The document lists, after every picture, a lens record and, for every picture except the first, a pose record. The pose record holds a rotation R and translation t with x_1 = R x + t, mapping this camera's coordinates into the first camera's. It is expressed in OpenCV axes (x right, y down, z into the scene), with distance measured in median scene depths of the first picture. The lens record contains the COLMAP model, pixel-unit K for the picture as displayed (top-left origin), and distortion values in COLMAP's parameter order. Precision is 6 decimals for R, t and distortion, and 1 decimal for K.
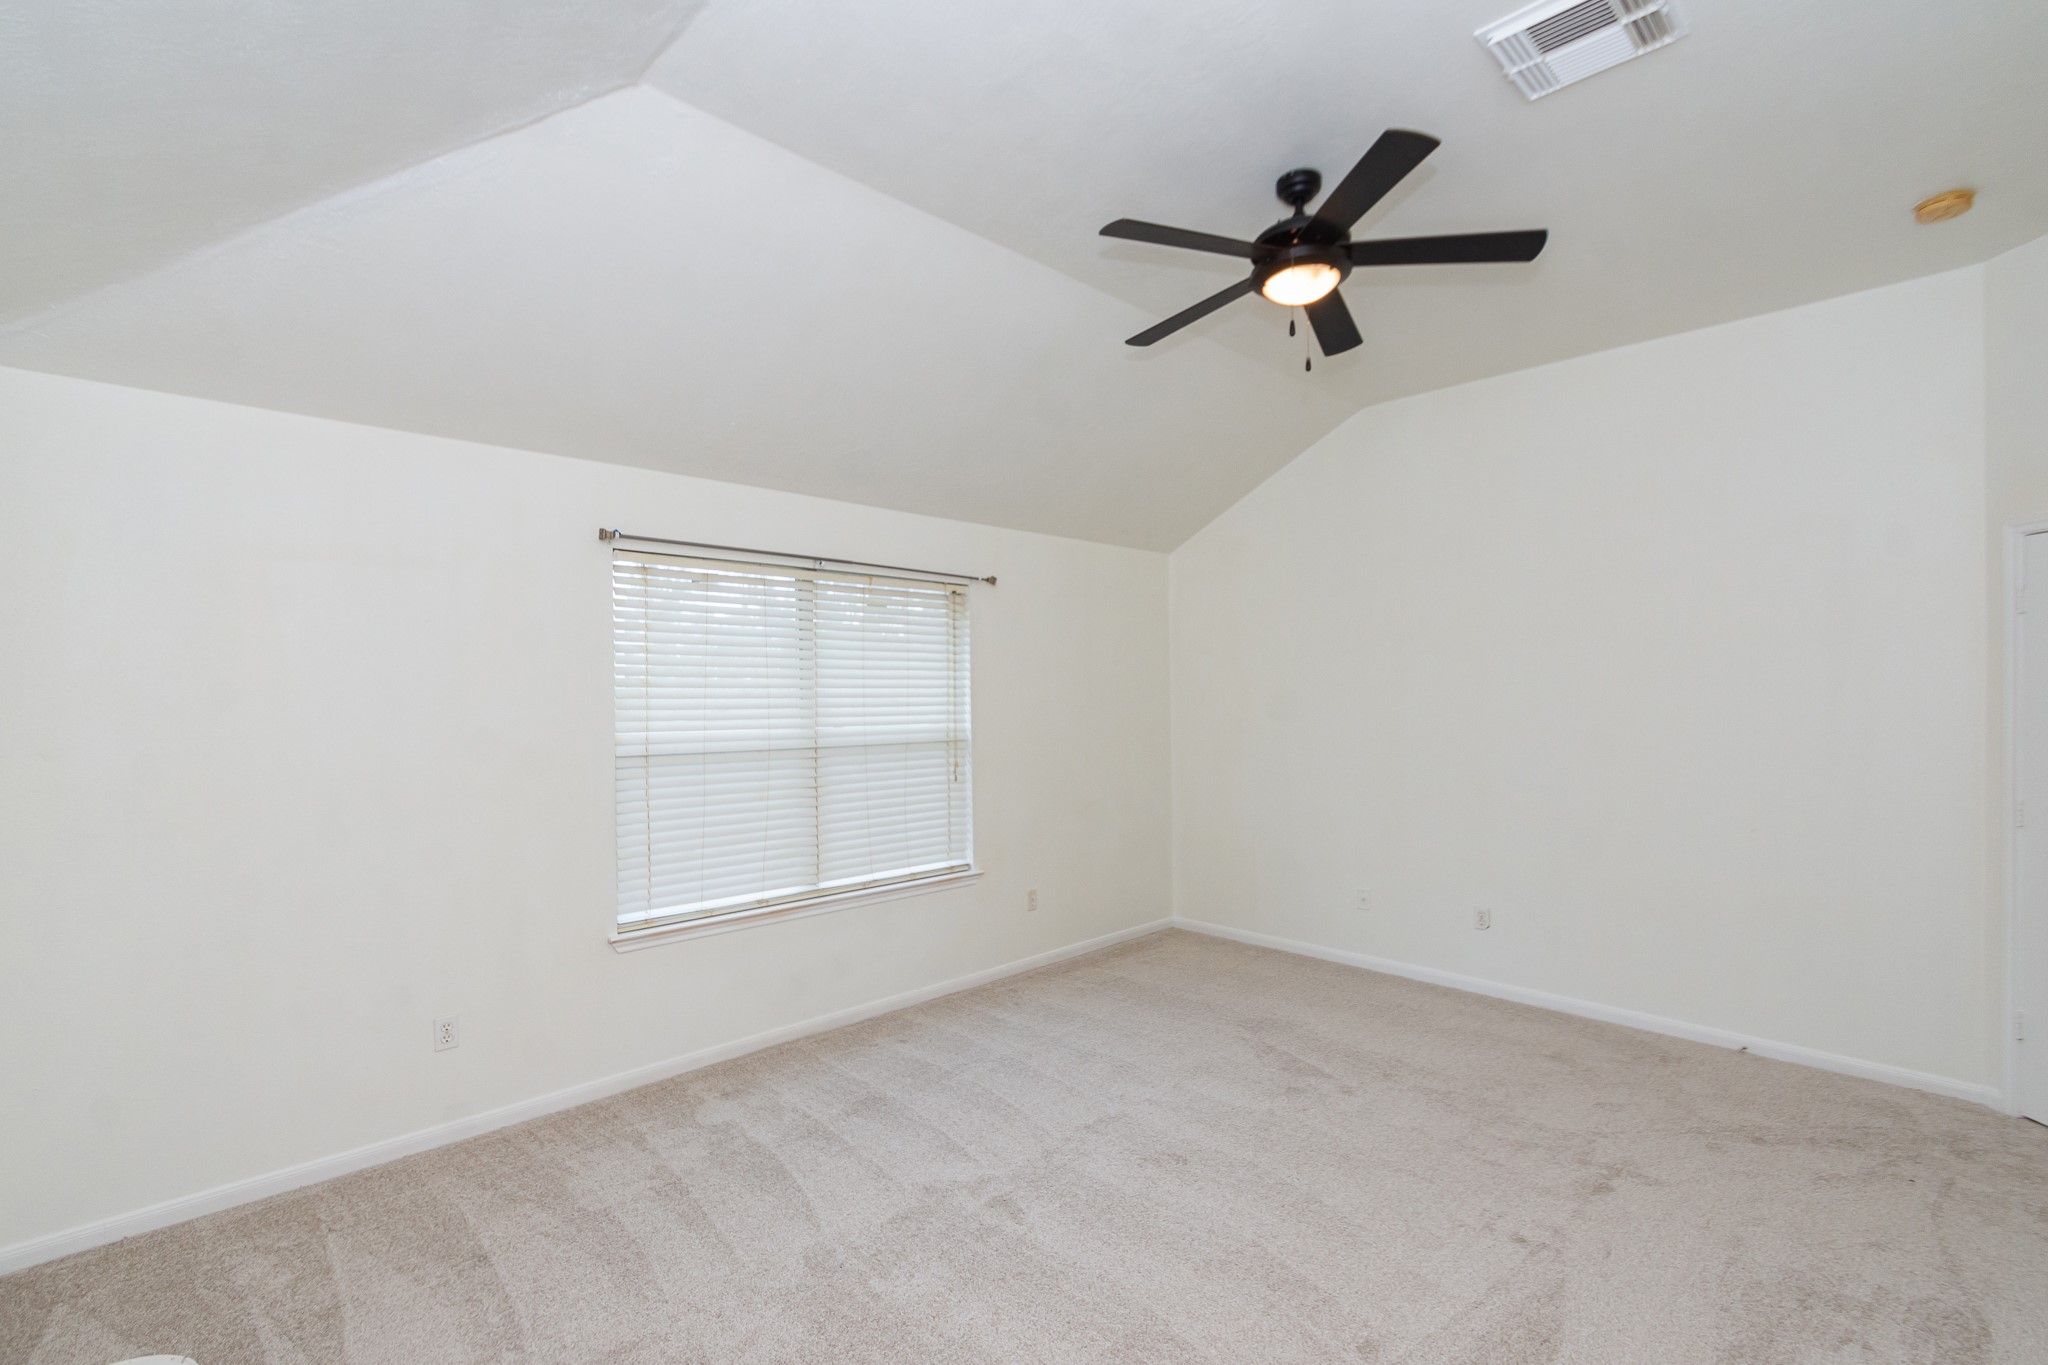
lens RADIAL K [[943.5, 0, 1009.9], [0, 943.5, 709.6], [0, 0, 1]] dist [0.008130, 0.000081]
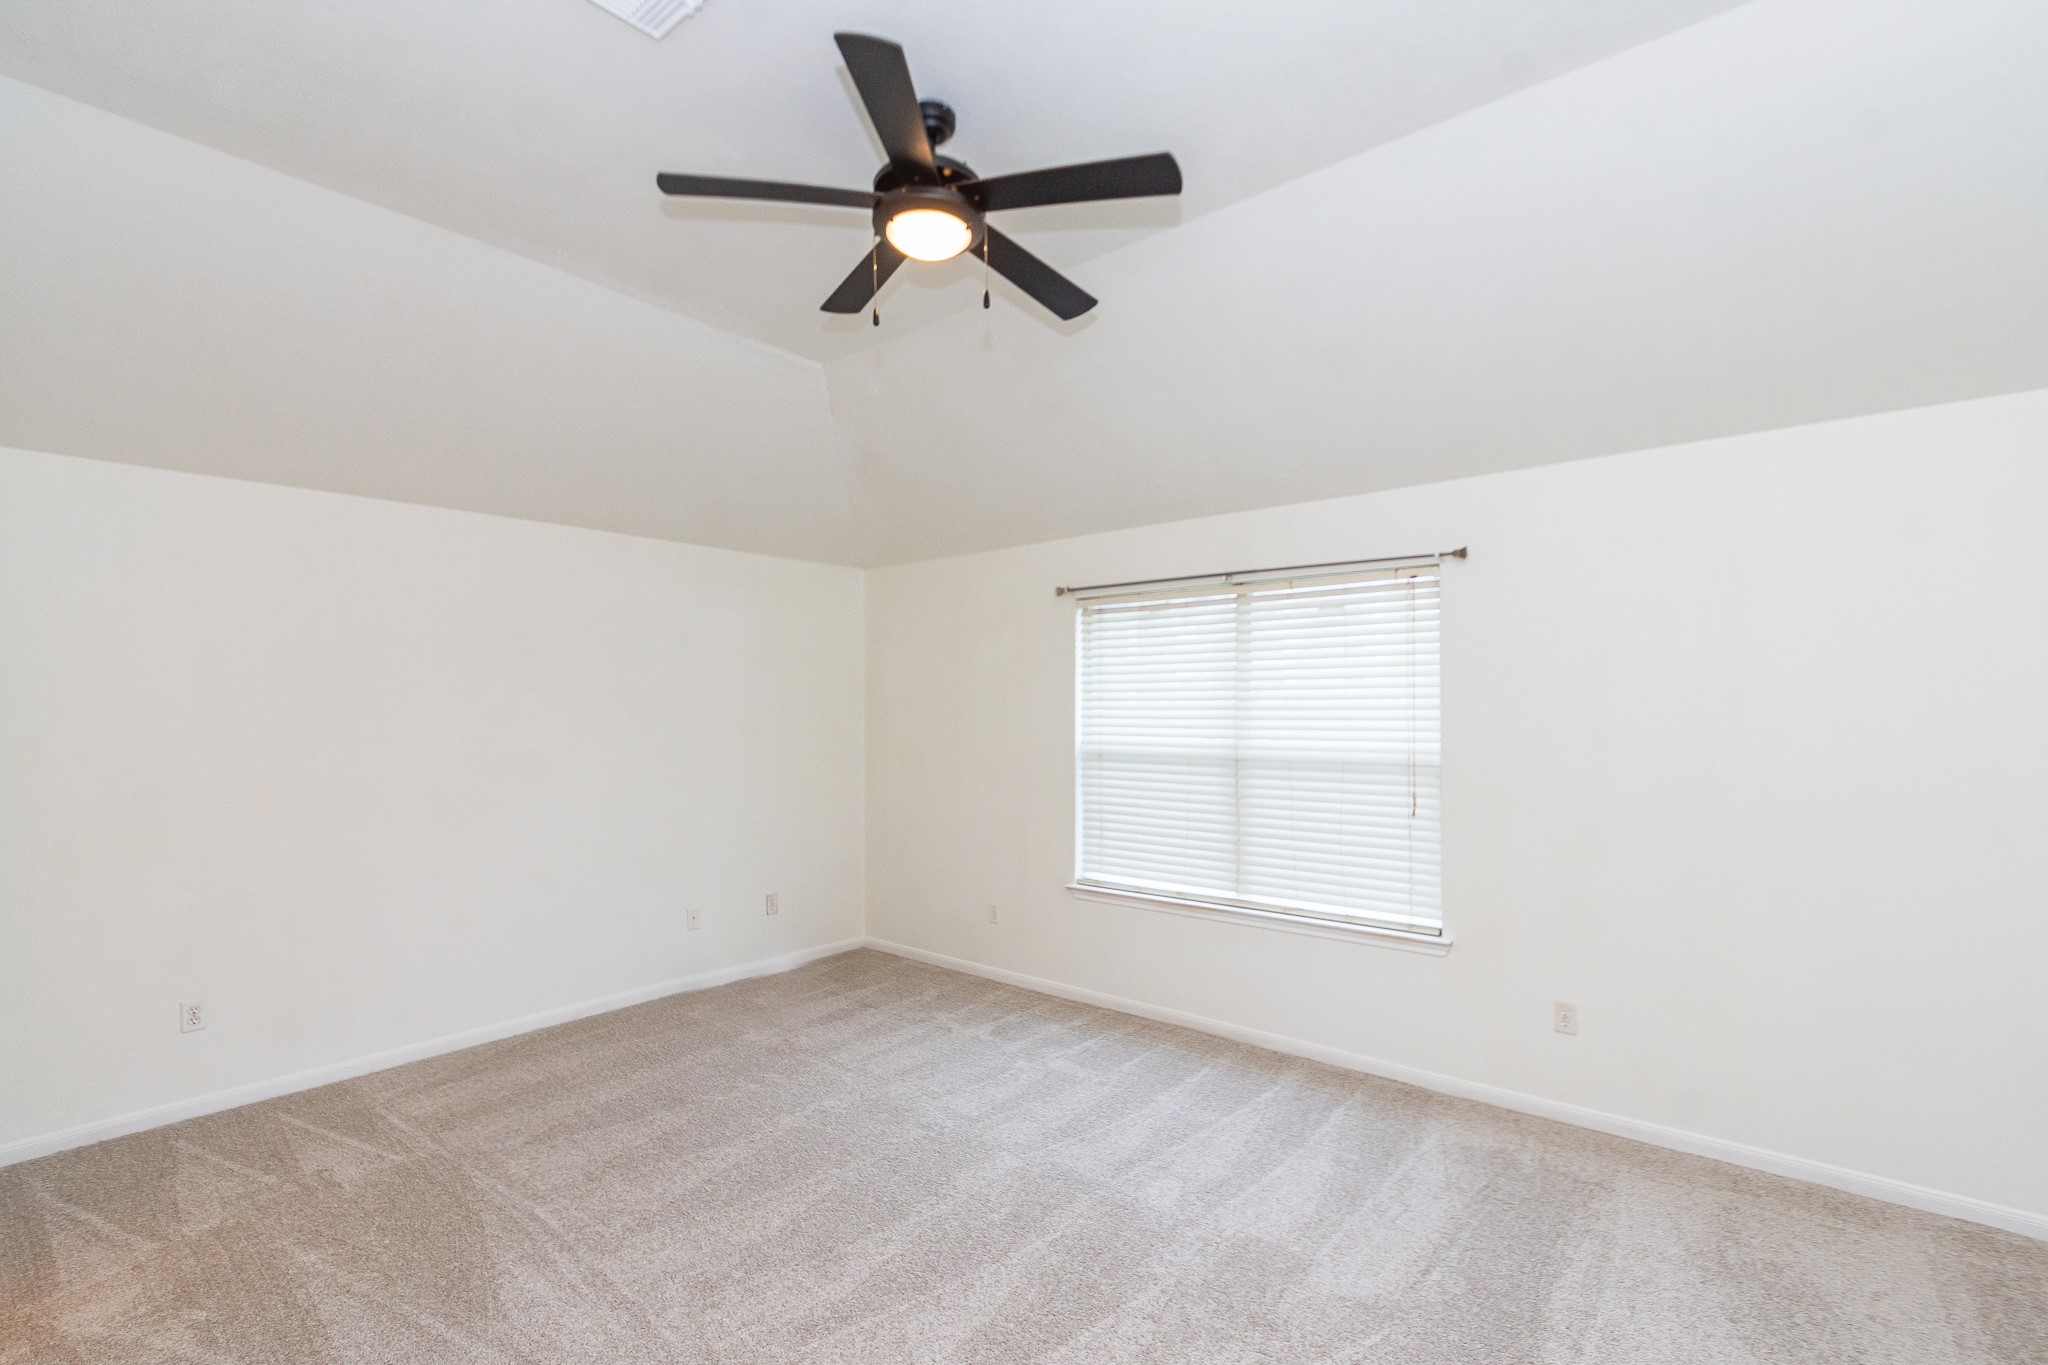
lens RADIAL K [[943.5, 0, 1009.9], [0, 943.5, 709.6], [0, 0, 1]] dist [0.008130, 0.000081]
pose [[0.102181, 0.004731, -0.994755, 0.776260], [-0.011991, 0.999922, 0.003524, -0.013410], [0.994694, 0.011568, 0.102229, 0.654183]]
